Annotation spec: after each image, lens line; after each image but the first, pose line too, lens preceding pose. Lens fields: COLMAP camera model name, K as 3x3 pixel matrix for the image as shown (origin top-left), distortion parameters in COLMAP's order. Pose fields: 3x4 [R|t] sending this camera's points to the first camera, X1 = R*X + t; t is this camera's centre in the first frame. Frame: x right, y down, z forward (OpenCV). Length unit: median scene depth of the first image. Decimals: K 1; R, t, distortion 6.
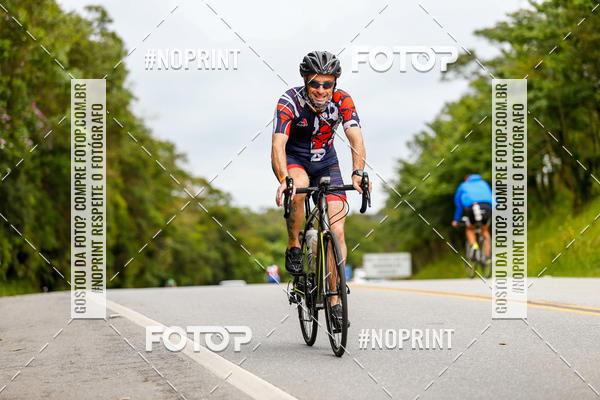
lens RADIAL K [[4241.8, 0, 300.0], [0, 4241.8, 200.0], [0, 0, 1]] dist [0.326407, 37.606236]
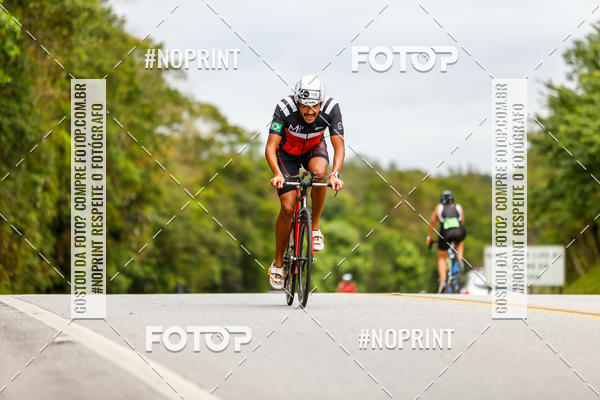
lens RADIAL K [[4241.8, 0, 300.0], [0, 4241.8, 200.0], [0, 0, 1]] dist [0.326407, 37.606236]
pose [[0.999218, 0.029543, -0.026289, 0.004963], [-0.029793, 0.999514, -0.009150, 0.012644], [0.026006, 0.009926, 0.999613, 0.420255]]
